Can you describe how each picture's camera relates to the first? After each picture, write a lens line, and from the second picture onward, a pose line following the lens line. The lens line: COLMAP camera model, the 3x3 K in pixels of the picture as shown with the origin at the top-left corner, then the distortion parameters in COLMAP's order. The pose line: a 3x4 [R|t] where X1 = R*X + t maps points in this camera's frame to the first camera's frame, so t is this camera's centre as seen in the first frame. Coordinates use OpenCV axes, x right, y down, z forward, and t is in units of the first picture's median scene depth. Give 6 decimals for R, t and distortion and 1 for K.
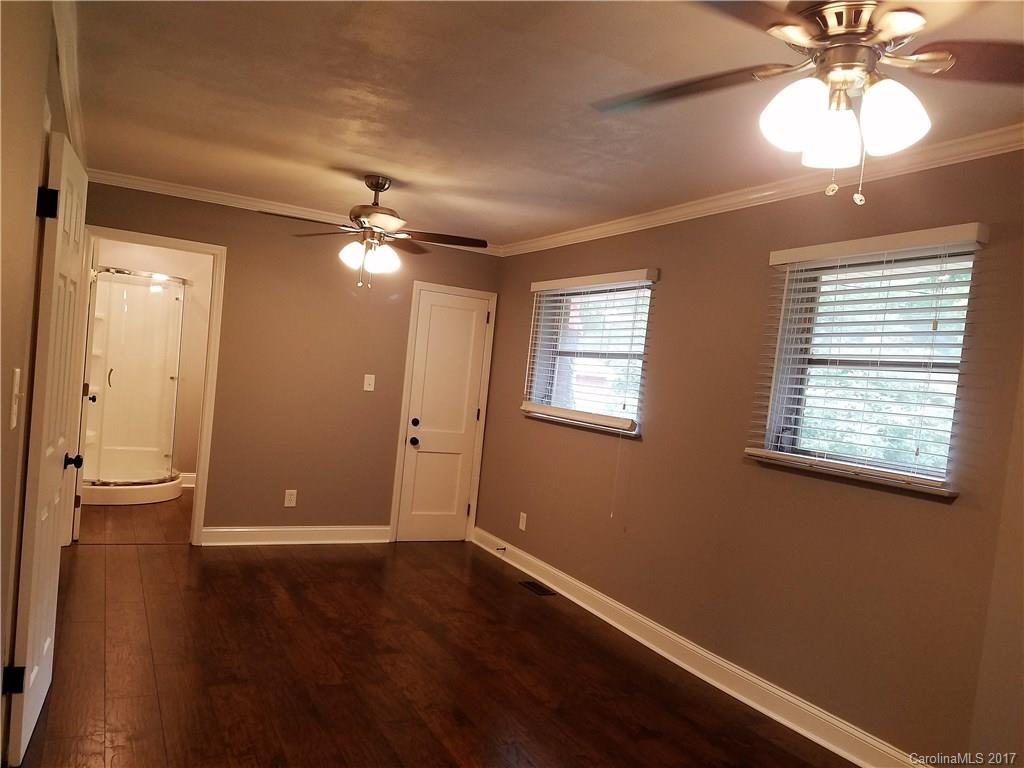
lens RADIAL K [[766.5, 0, 470.8], [0, 766.5, 382.8], [0, 0, 1]] dist [0.100512, -0.144899]
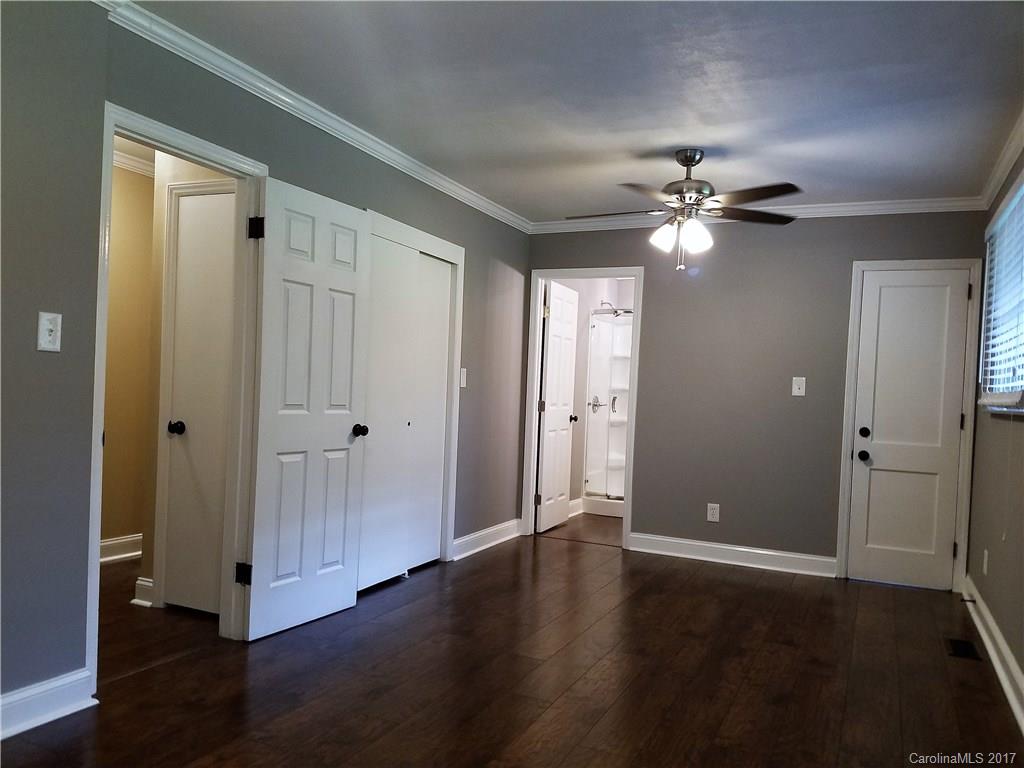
lens RADIAL K [[776.2, 0, 512.0], [0, 776.2, 384.0], [0, 0, 1]] dist [0.114438, -0.255405]
pose [[0.632002, -0.075983, -0.771233, 0.341638], [0.008131, 0.995777, -0.091442, 0.074633], [0.774924, 0.051521, 0.629951, 0.188368]]
